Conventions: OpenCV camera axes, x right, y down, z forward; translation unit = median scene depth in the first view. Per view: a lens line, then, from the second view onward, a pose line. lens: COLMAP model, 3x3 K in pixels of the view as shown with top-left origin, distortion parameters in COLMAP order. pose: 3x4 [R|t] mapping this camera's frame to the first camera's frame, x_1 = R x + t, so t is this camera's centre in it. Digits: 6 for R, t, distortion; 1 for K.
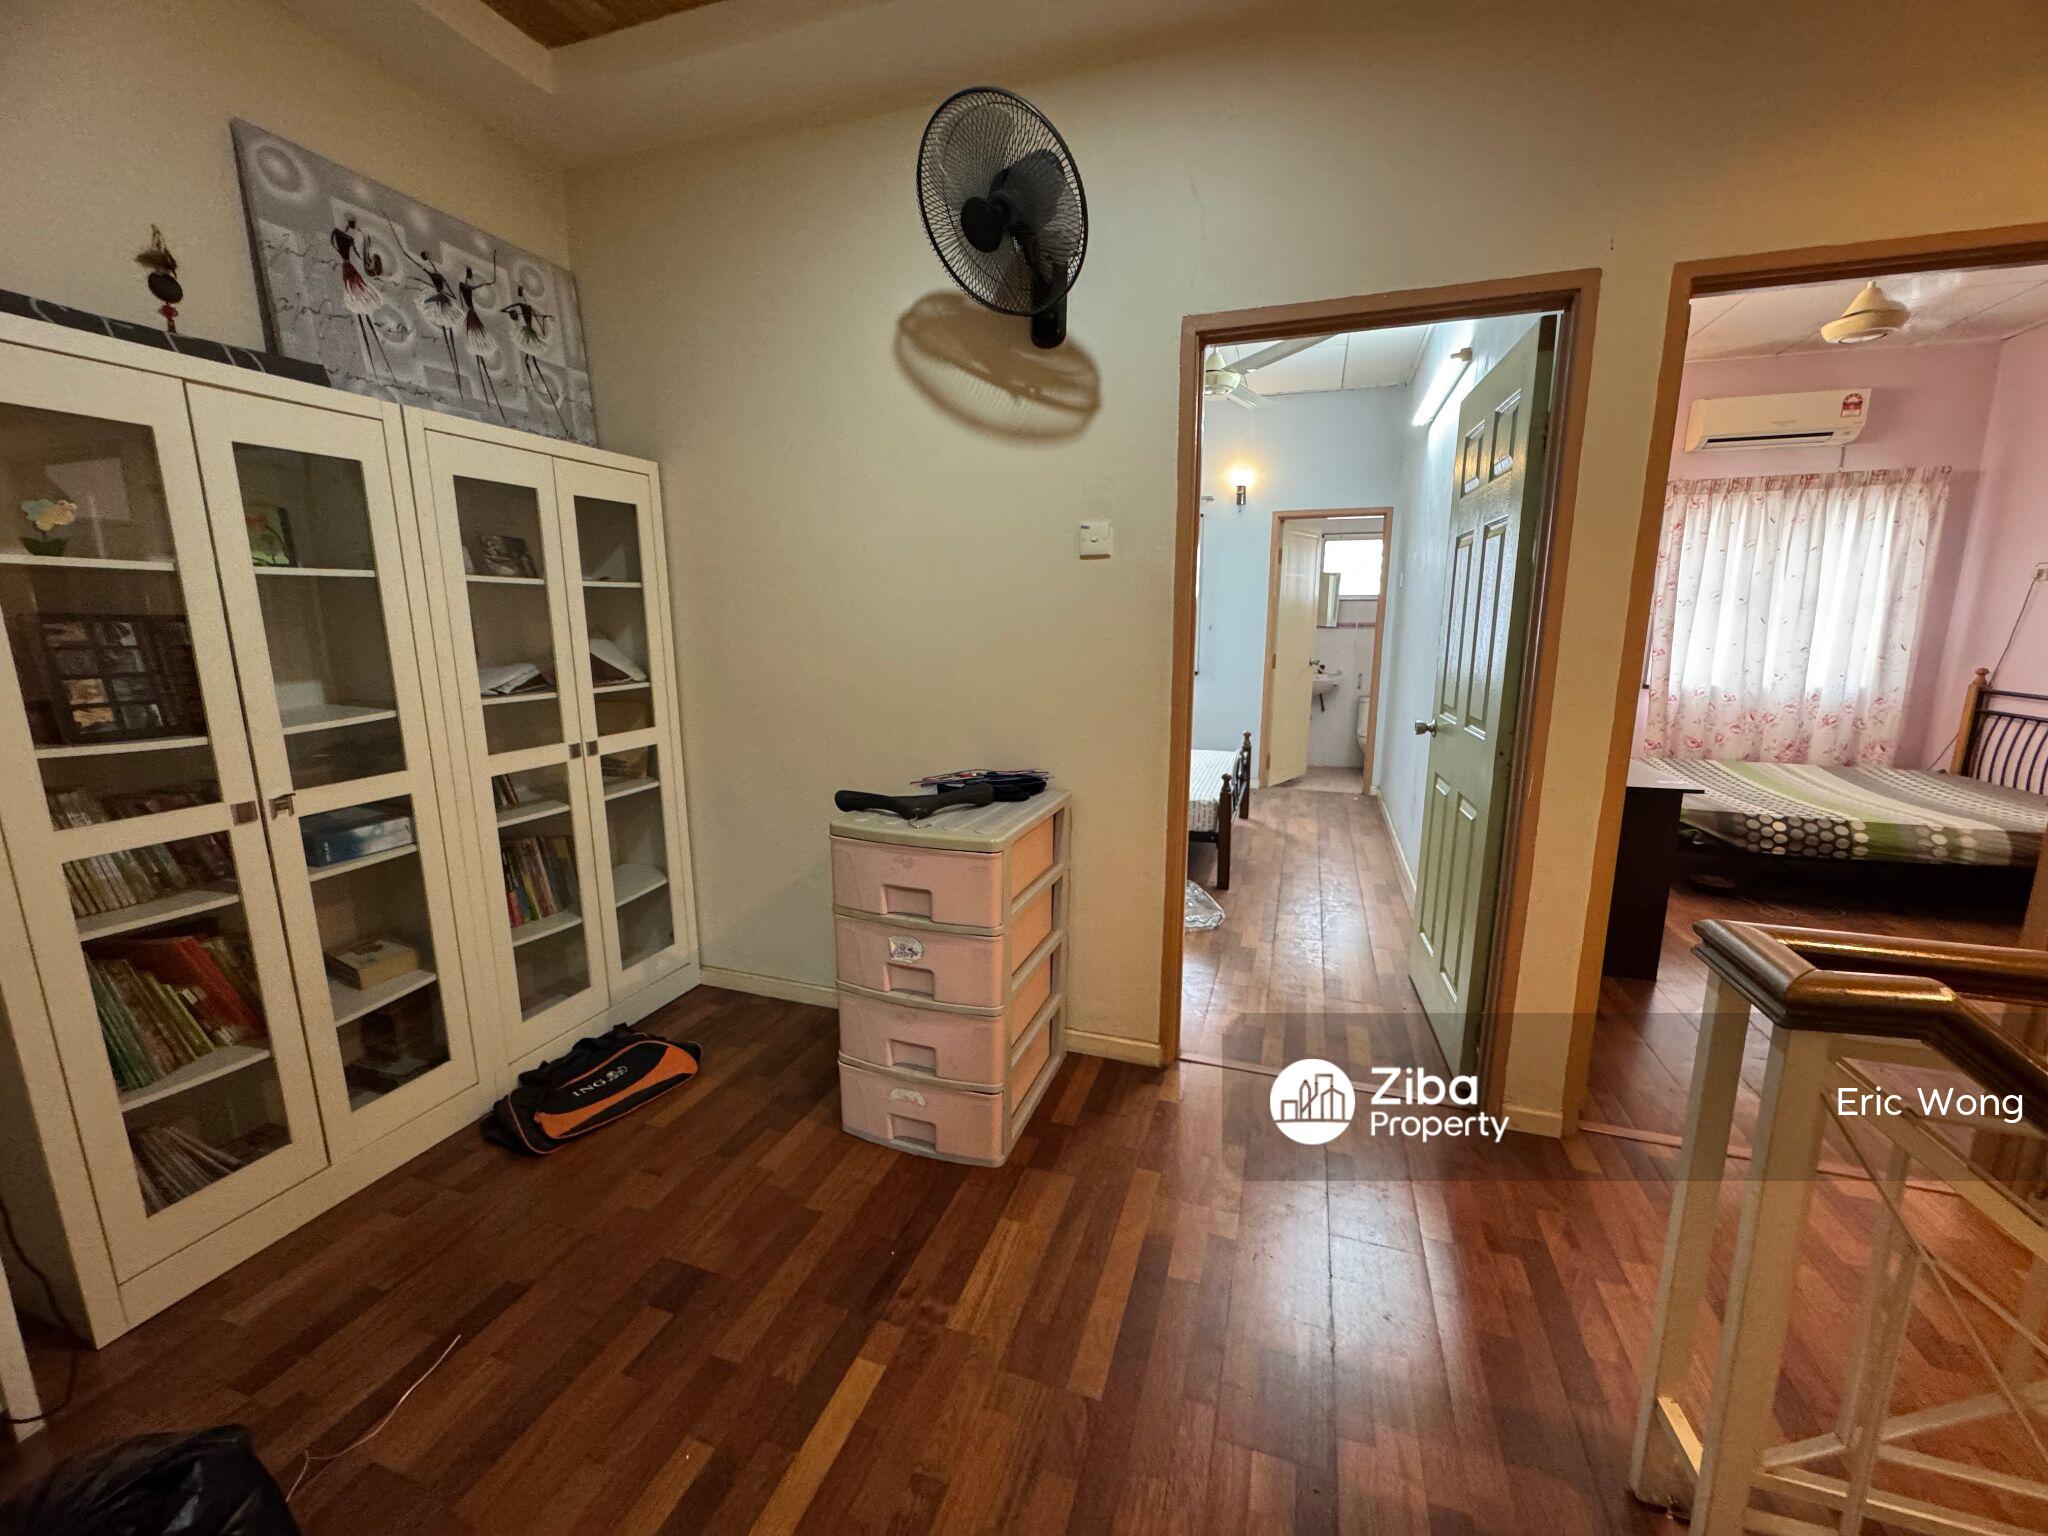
lens RADIAL K [[819.5, 0, 1022.6], [0, 819.5, 769.4], [0, 0, 1]] dist [-0.002981, 0.000340]
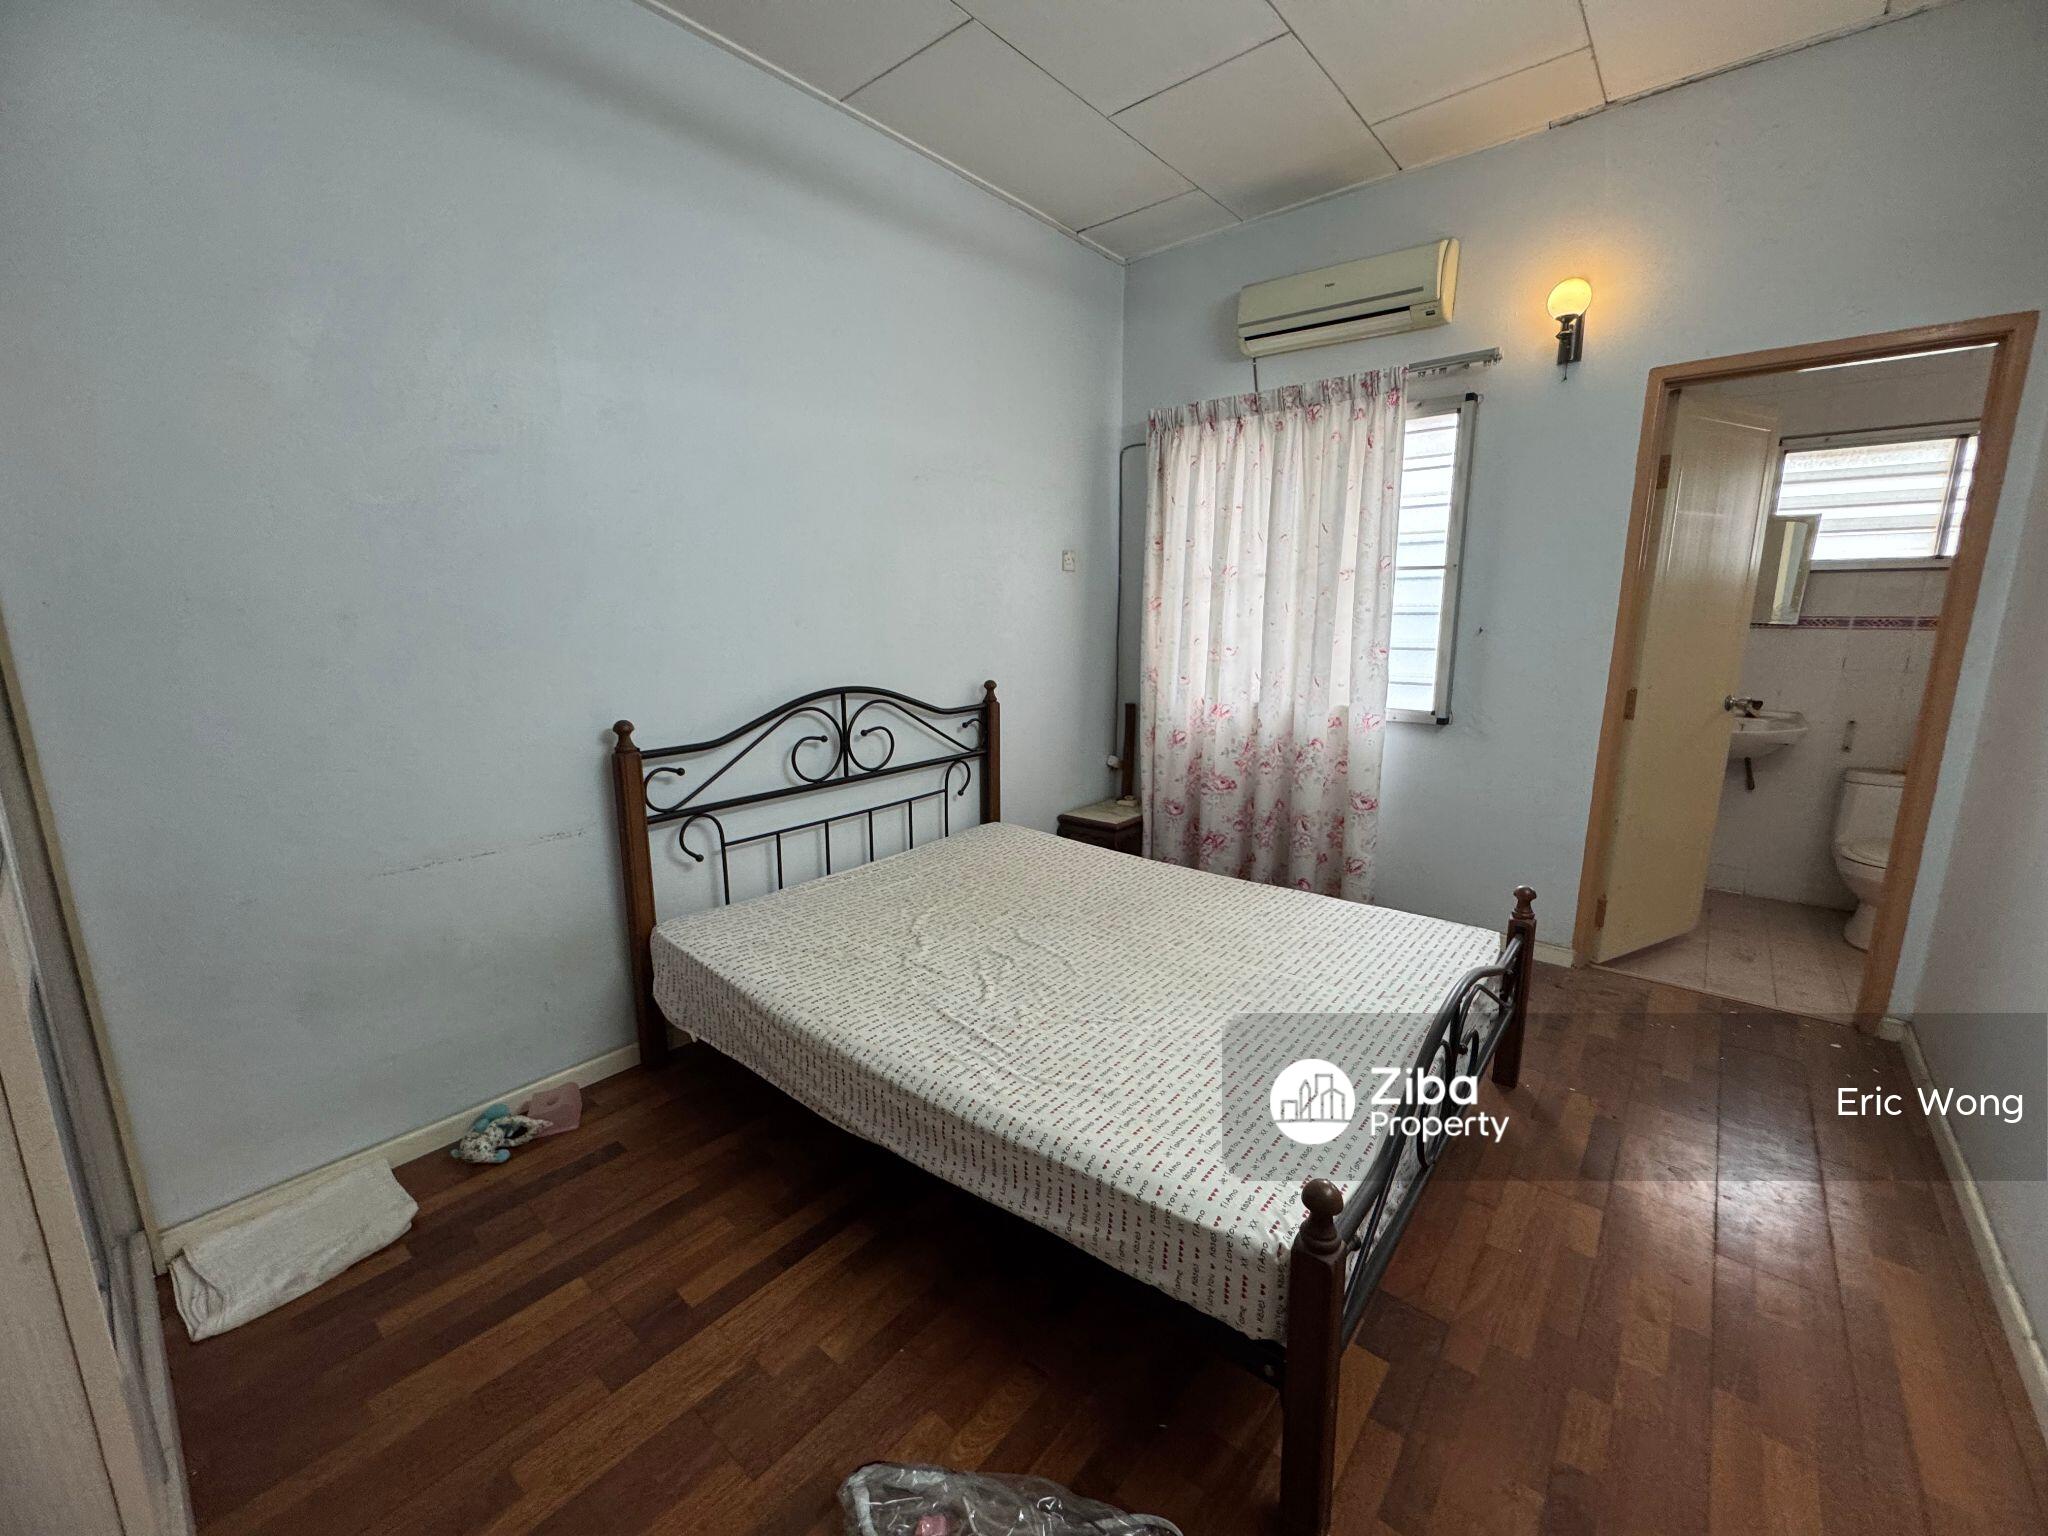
lens RADIAL K [[819.5, 0, 1022.6], [0, 819.5, 769.4], [0, 0, 1]] dist [-0.002981, 0.000340]
pose [[0.932223, 0.066957, -0.355635, 0.203833], [-0.062025, 0.997755, 0.025265, -0.113076], [0.356529, -0.001494, 0.934283, 0.592625]]
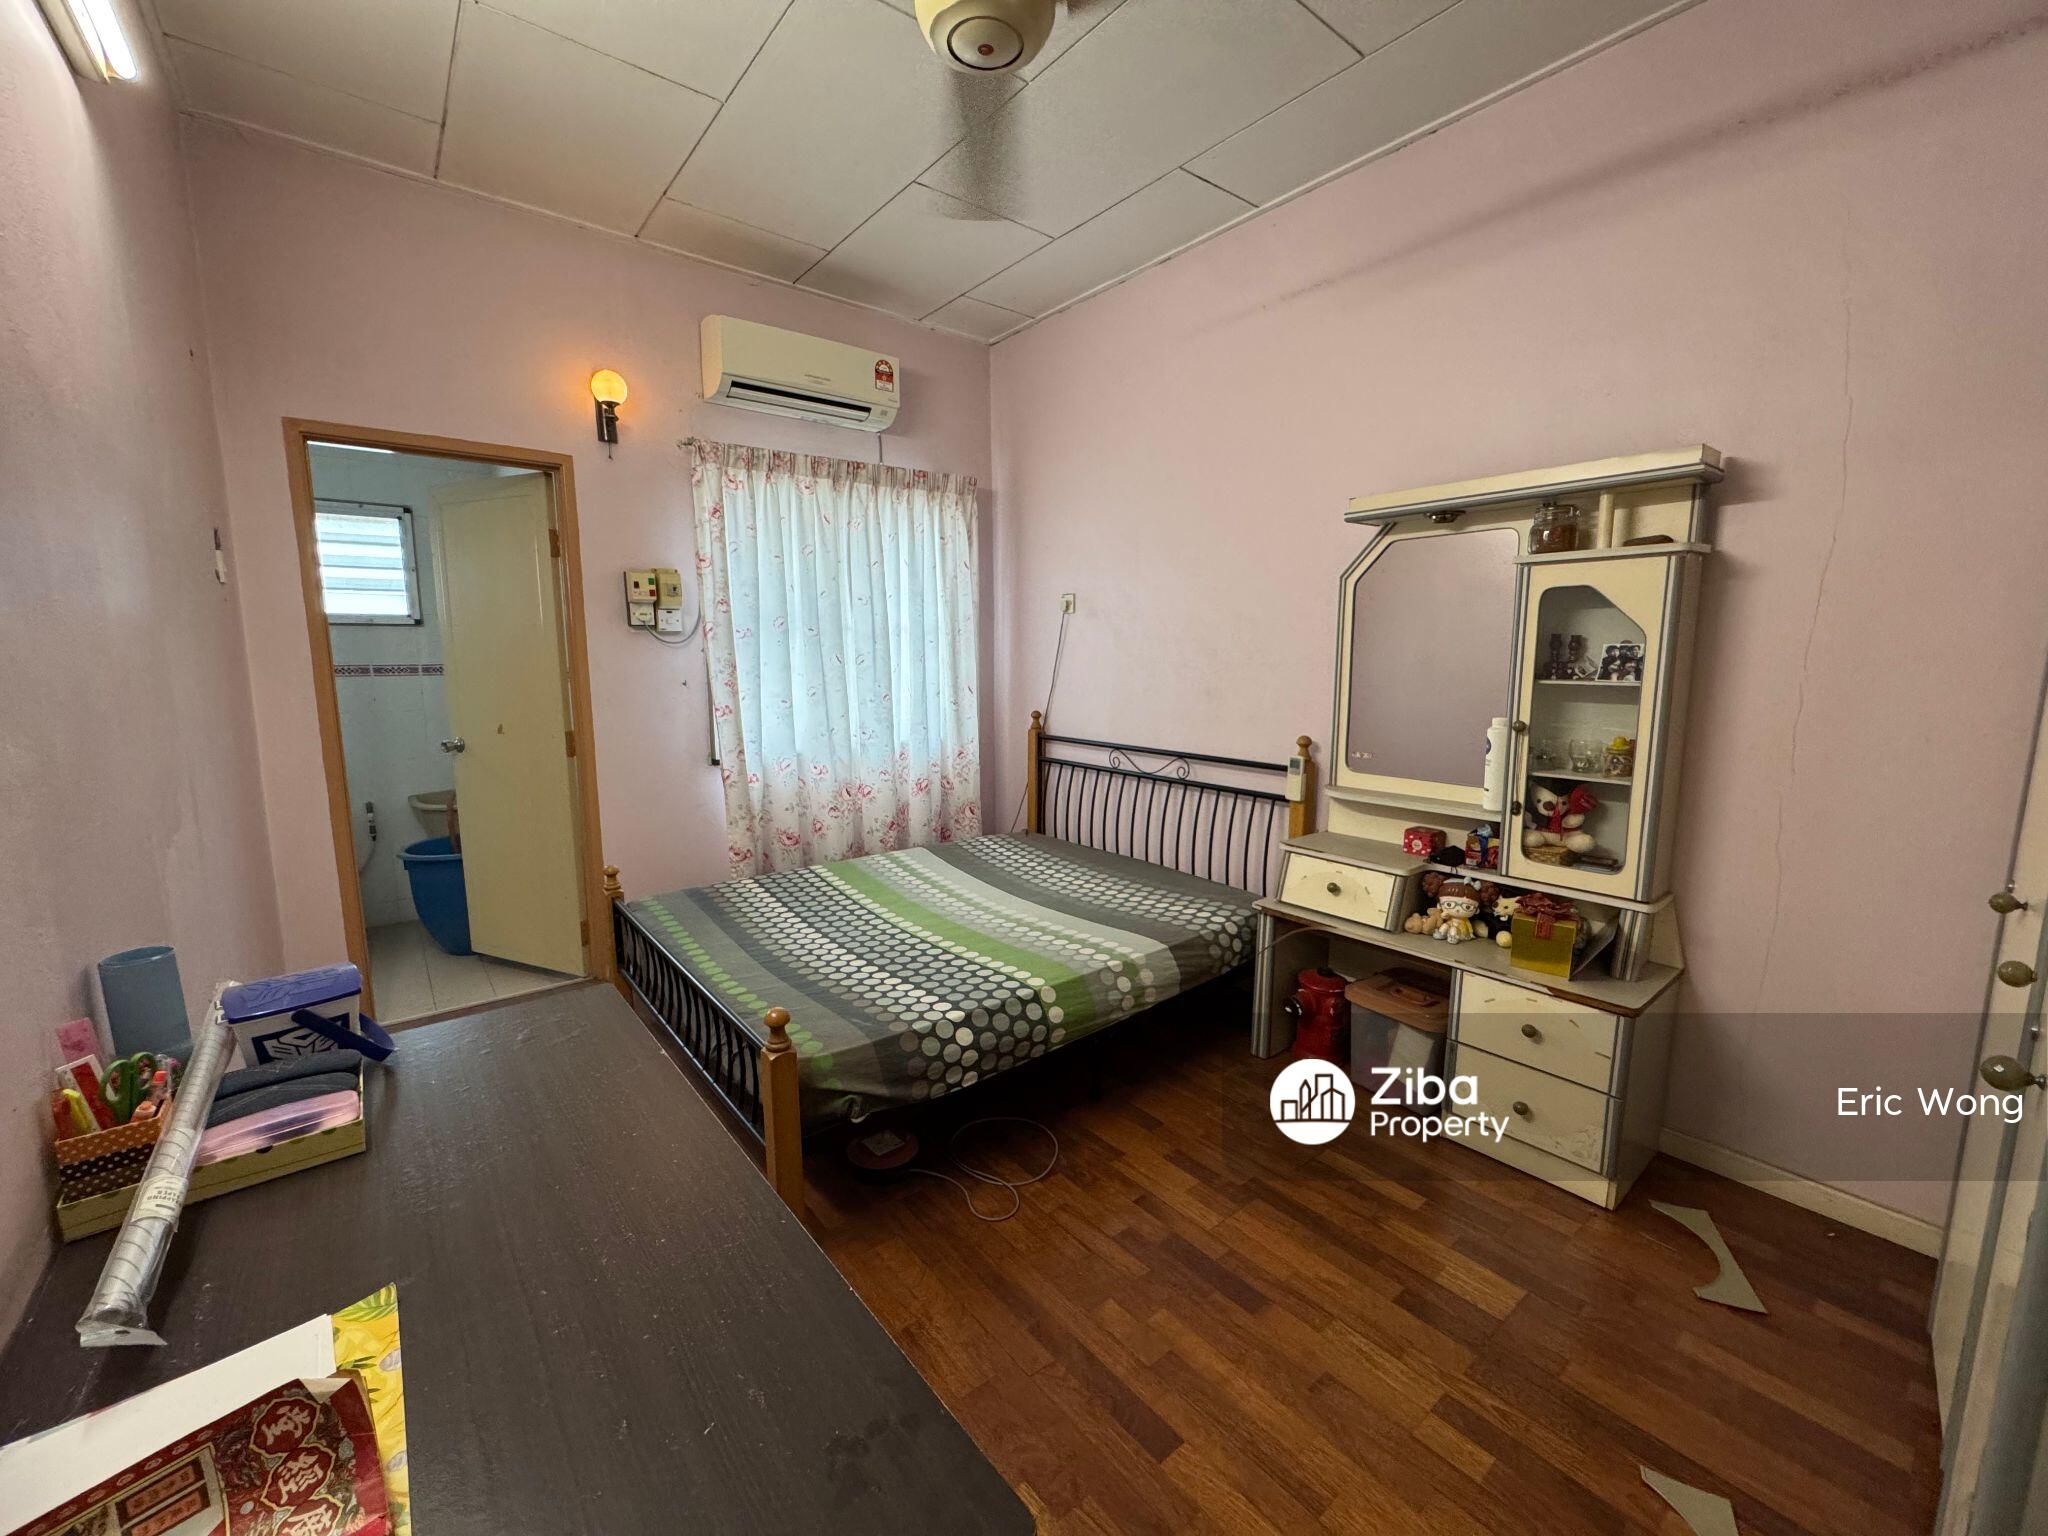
lens RADIAL K [[819.5, 0, 1022.6], [0, 819.5, 769.4], [0, 0, 1]] dist [-0.002981, 0.000340]
pose [[0.536305, -0.121850, 0.835183, 0.408862], [0.156318, 0.986745, 0.043584, -0.099753], [-0.829423, 0.107179, 0.548243, 0.519076]]
